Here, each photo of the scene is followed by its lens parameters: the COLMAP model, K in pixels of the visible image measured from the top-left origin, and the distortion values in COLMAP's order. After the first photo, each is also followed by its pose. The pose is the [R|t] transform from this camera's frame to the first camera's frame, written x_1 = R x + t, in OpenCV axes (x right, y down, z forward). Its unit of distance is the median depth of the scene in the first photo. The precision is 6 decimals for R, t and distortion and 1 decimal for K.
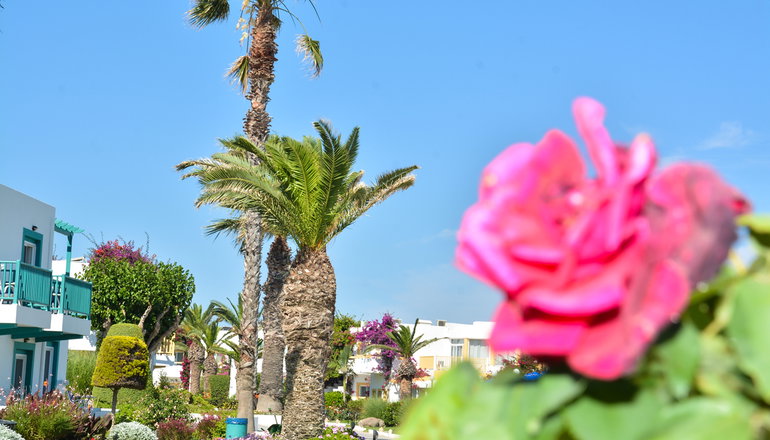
lens RADIAL K [[1903.6, 0, 385.0], [0, 1903.6, 220.0], [0, 0, 1]] dist [0.397172, 0.028659]
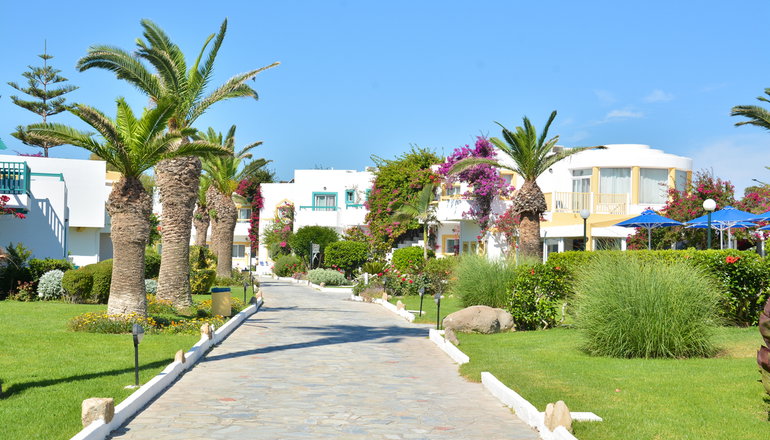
lens RADIAL K [[1128.9, 0, 385.0], [0, 1128.9, 220.0], [0, 0, 1]] dist [0.007702, 0.005760]
pose [[0.997432, -0.024949, -0.067134, -0.007356], [0.029078, 0.997699, 0.061247, 0.053288], [0.065452, -0.063042, 0.995862, 0.573122]]
